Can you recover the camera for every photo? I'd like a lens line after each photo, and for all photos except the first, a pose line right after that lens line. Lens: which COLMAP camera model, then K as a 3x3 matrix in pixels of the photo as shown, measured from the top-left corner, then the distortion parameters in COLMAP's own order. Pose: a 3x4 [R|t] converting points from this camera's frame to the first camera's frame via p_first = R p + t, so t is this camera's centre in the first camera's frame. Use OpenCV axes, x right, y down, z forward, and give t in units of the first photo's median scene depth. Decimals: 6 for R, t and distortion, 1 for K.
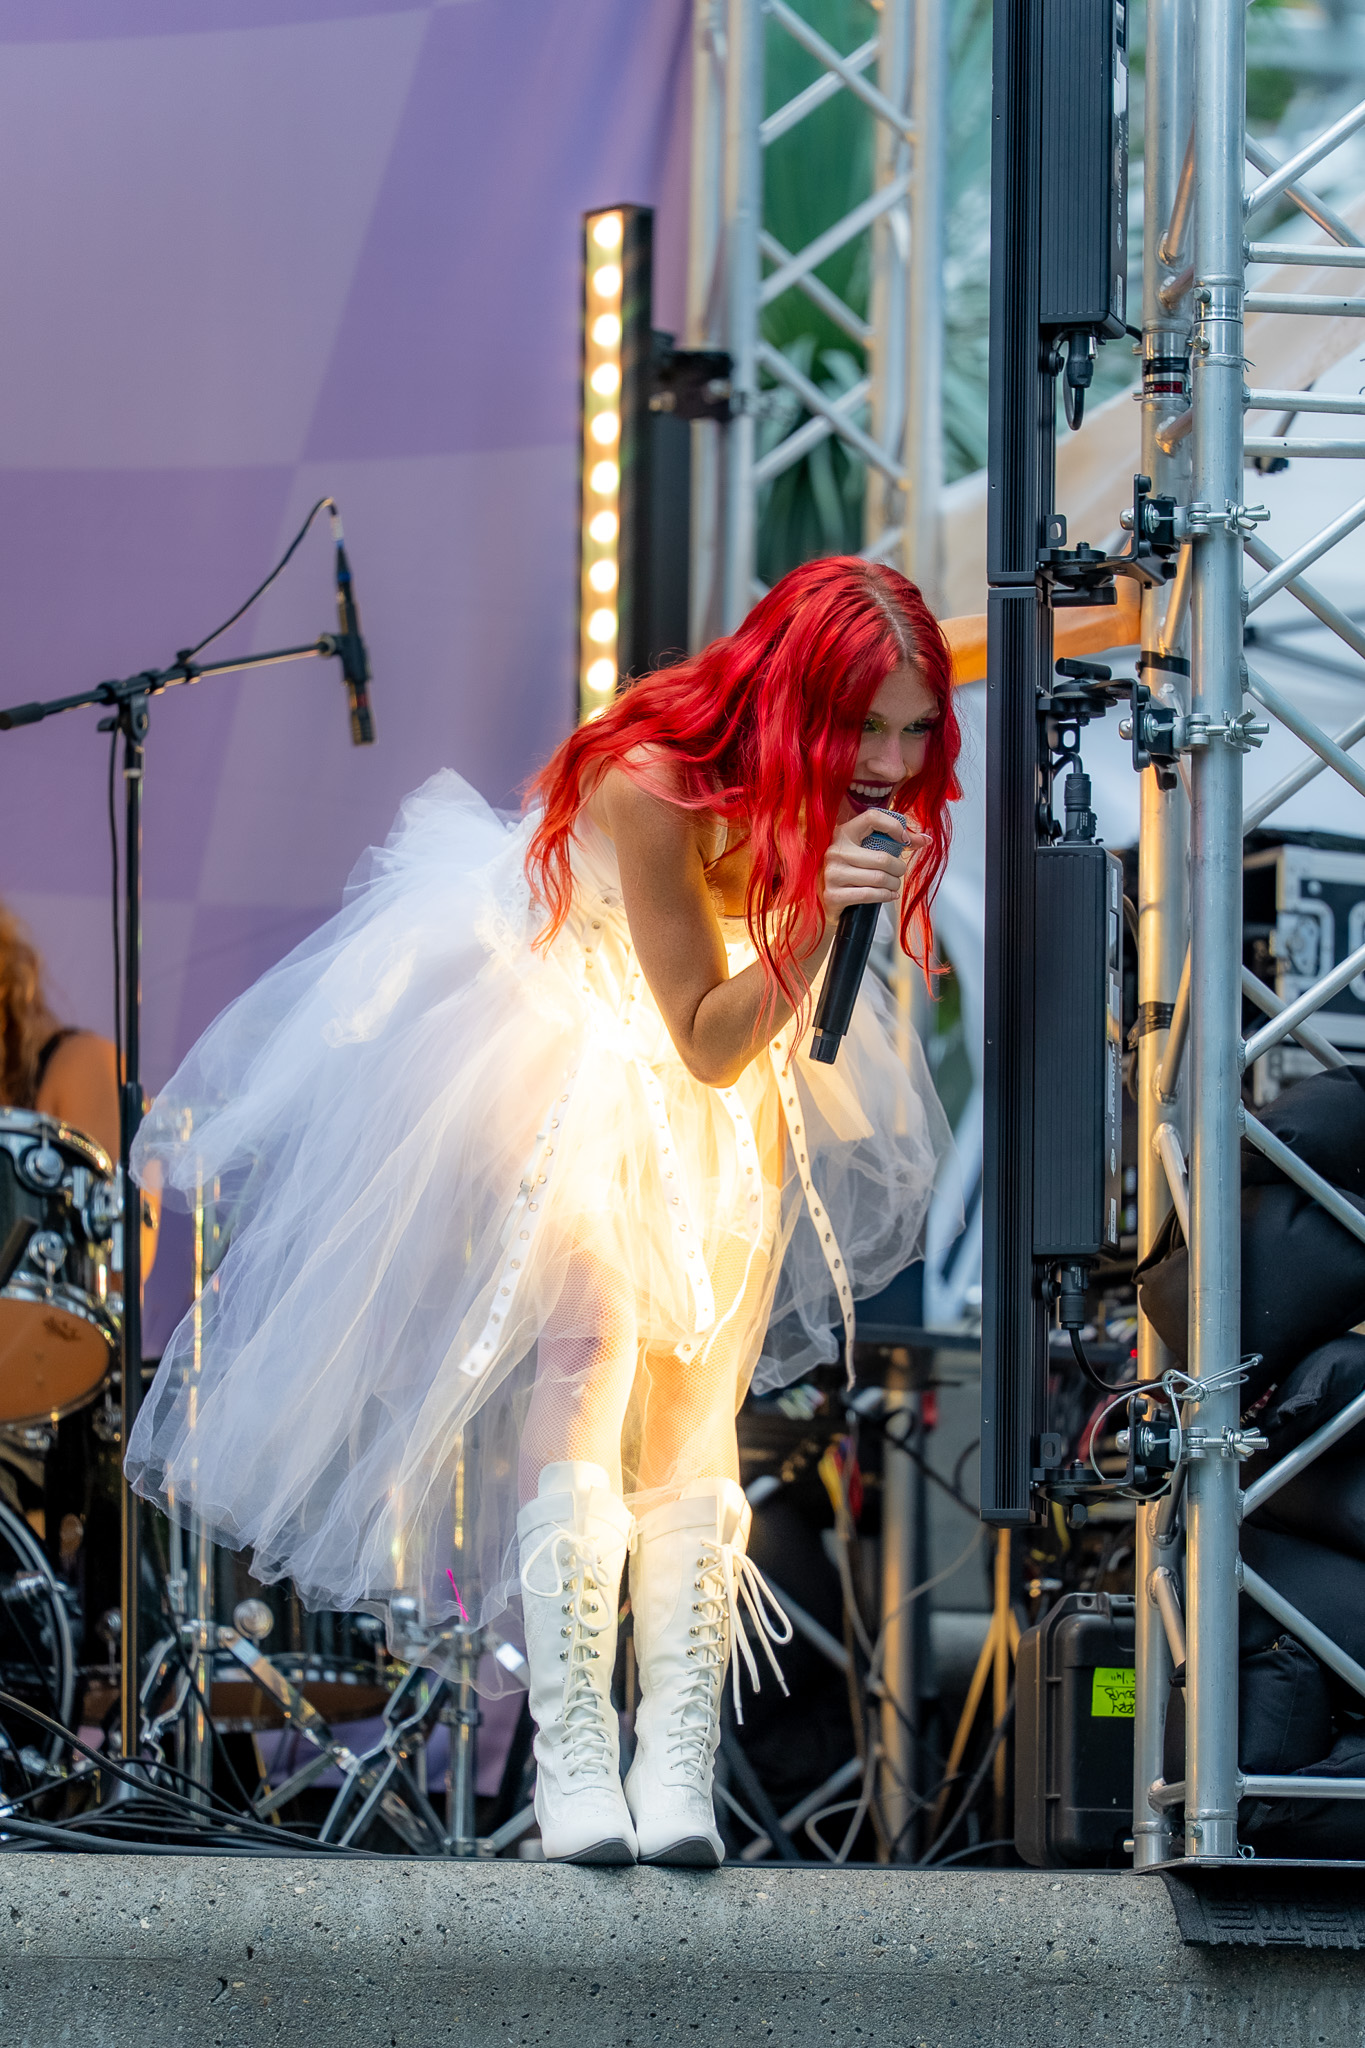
lens RADIAL K [[9831.9, 0, 637.4], [0, 9831.9, 1041.5], [0, 0, 1]] dist [0.648140, 0.000000]
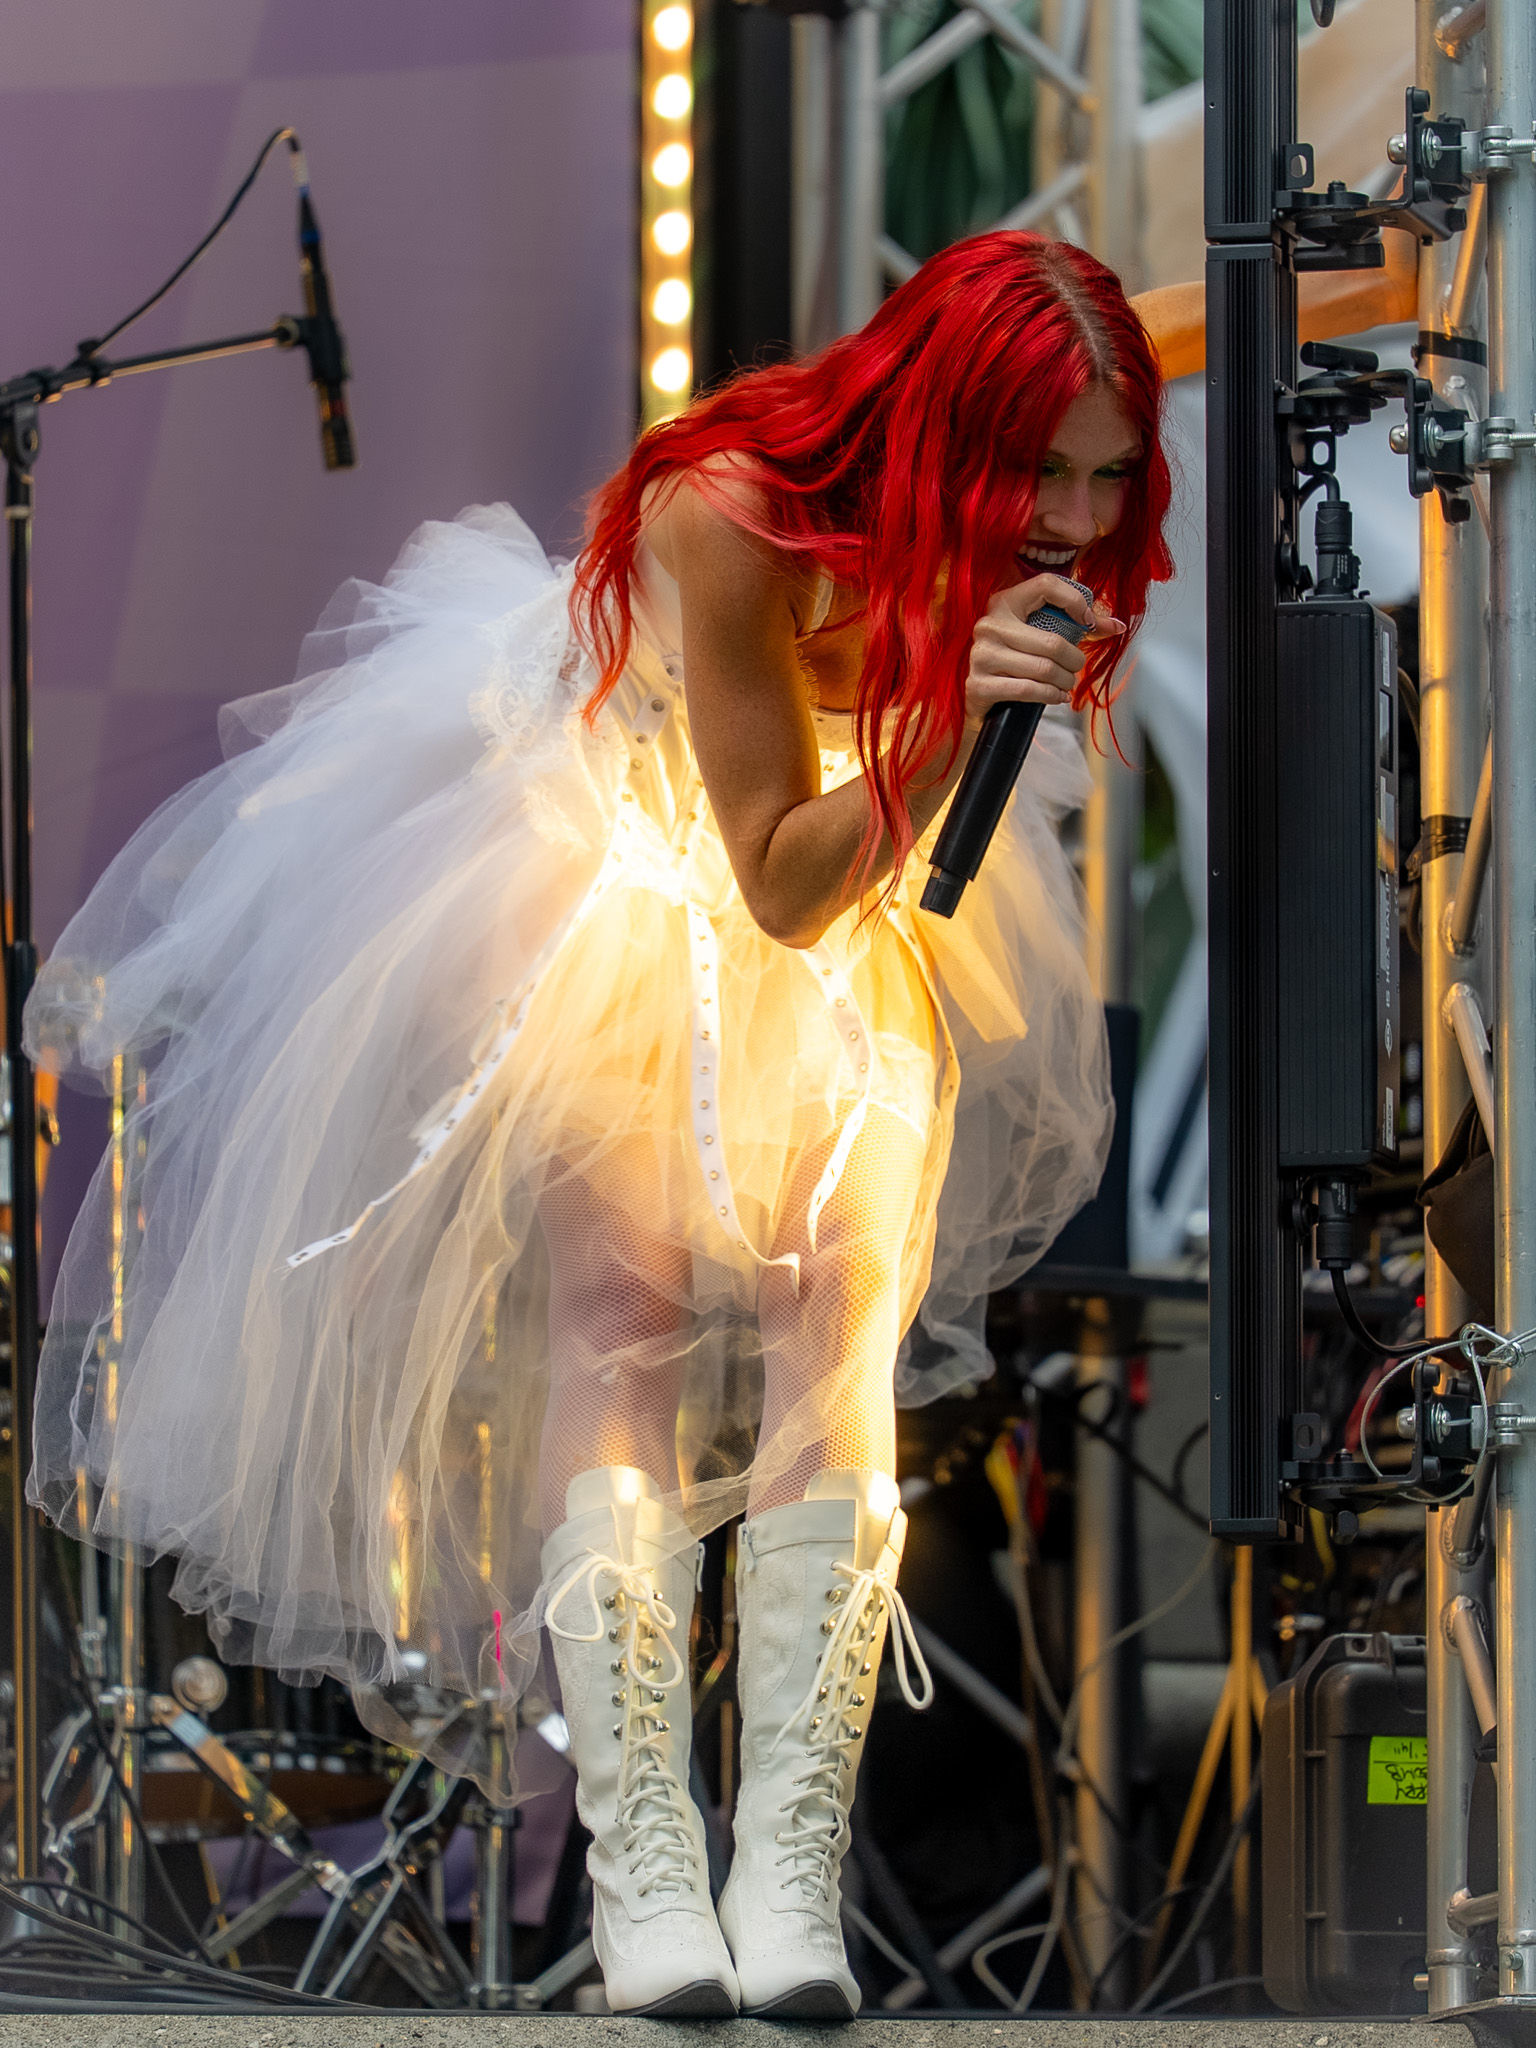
lens RADIAL K [[10136.6, 0, 726.6], [0, 10136.6, 1102.7], [0, 0, 1]] dist [0.285789, 0.000000]
pose [[0.999817, -0.013071, -0.013999, 0.010281], [0.013152, 0.999897, 0.005687, 0.012380], [0.013923, -0.005870, 0.999886, 0.258986]]
